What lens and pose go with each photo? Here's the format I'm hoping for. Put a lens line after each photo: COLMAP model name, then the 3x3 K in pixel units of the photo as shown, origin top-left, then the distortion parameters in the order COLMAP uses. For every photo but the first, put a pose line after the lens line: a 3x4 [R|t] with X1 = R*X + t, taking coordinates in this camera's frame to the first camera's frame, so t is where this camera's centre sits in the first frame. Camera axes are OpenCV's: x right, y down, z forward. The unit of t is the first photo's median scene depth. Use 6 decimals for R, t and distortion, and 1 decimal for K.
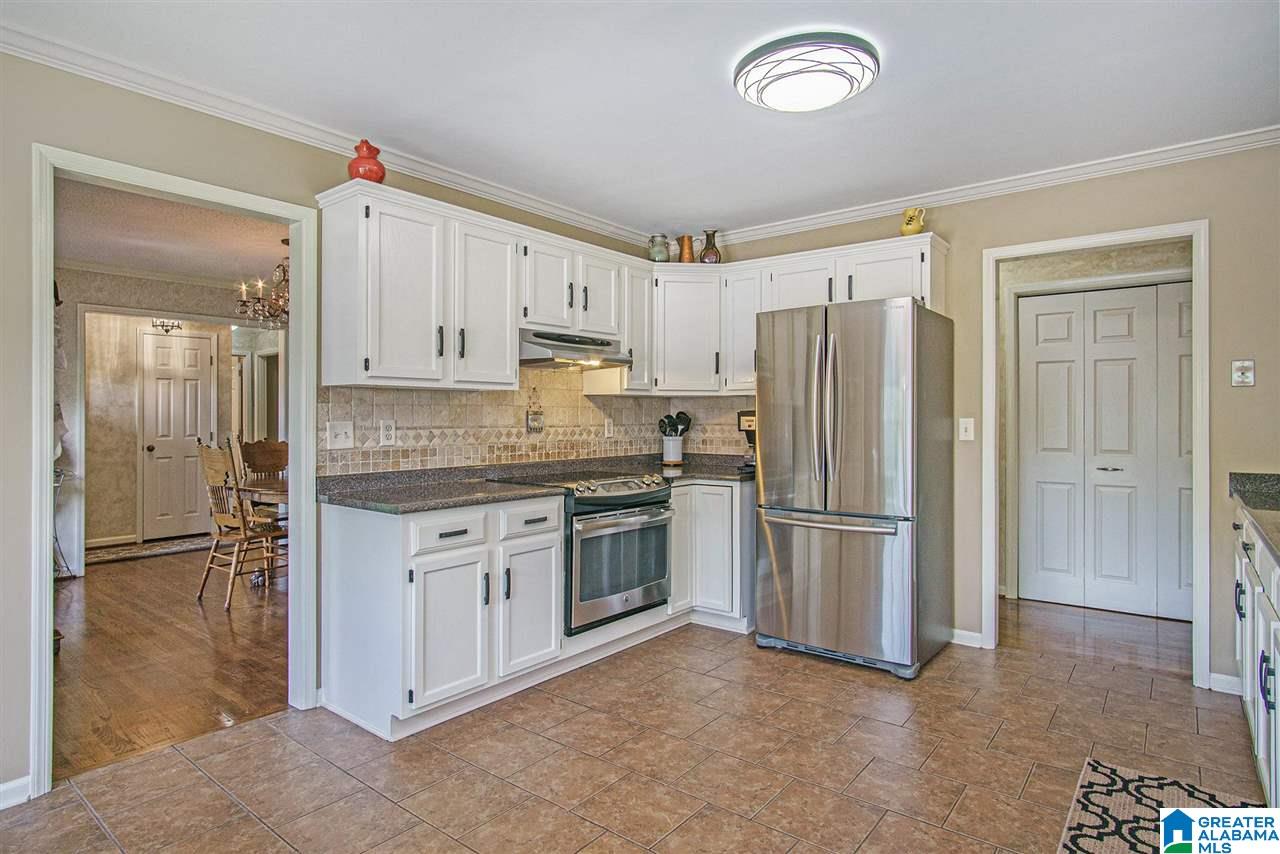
lens RADIAL K [[695.5, 0, 636.3], [0, 695.5, 421.2], [0, 0, 1]] dist [-0.026451, 0.000712]
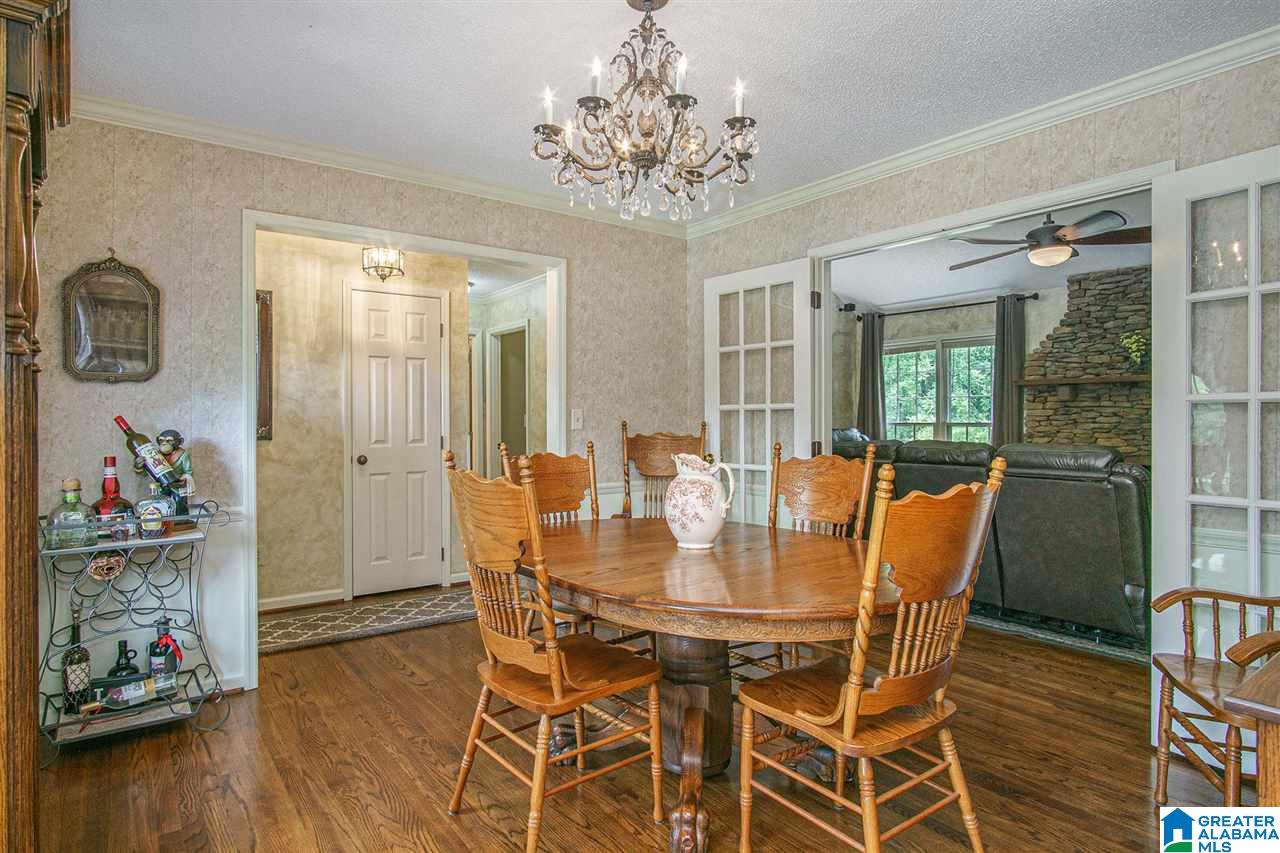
lens RADIAL K [[698.7, 0, 628.7], [0, 698.7, 430.5], [0, 0, 1]] dist [-0.026241, 0.000534]
pose [[0.967170, 0.002978, -0.254113, -0.499416], [-0.000154, 0.999938, 0.011132, 0.004935], [0.254131, -0.010728, 0.967110, 0.722194]]
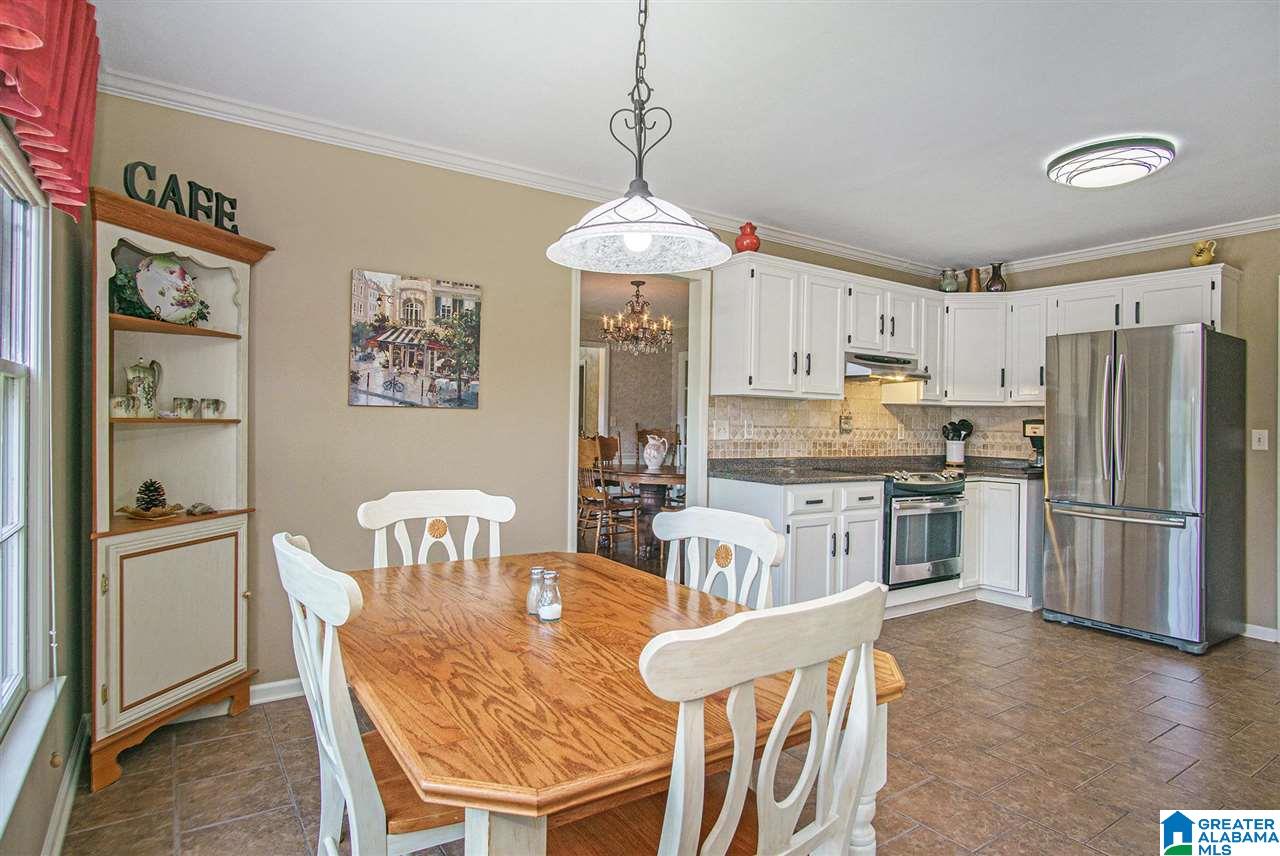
lens RADIAL K [[706.0, 0, 645.6], [0, 706.0, 411.8], [0, 0, 1]] dist [-0.009322, 0.000845]
pose [[0.958548, 0.015845, -0.284491, -0.133152], [-0.022928, 0.999504, -0.021587, 0.013640], [0.284007, 0.027215, 0.958436, -0.326689]]
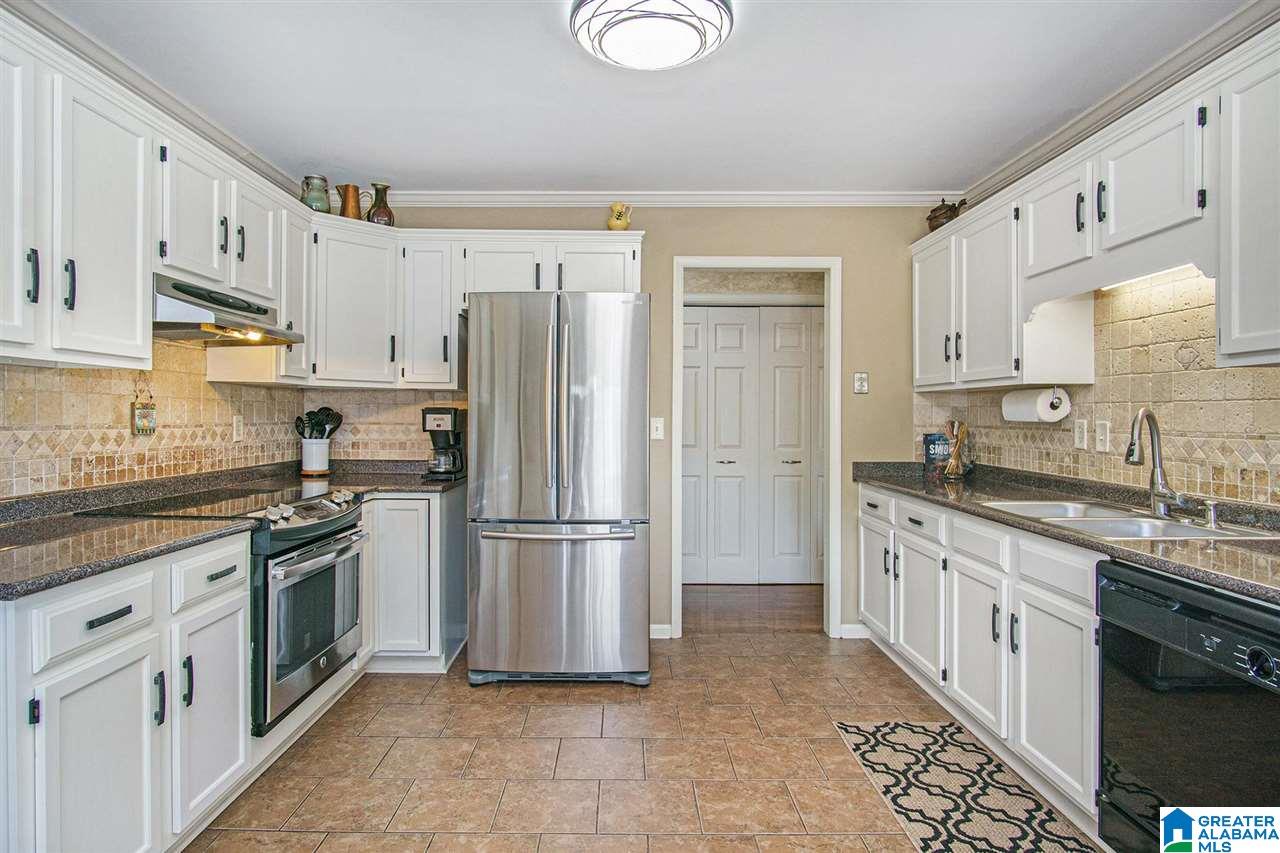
lens RADIAL K [[702.3, 0, 631.4], [0, 702.3, 419.9], [0, 0, 1]] dist [-0.024237, 0.001554]
pose [[0.777617, 0.003226, 0.628731, -0.203422], [-0.003988, 0.999992, -0.000198, -0.000482], [-0.628726, -0.002353, 0.777623, 0.204800]]
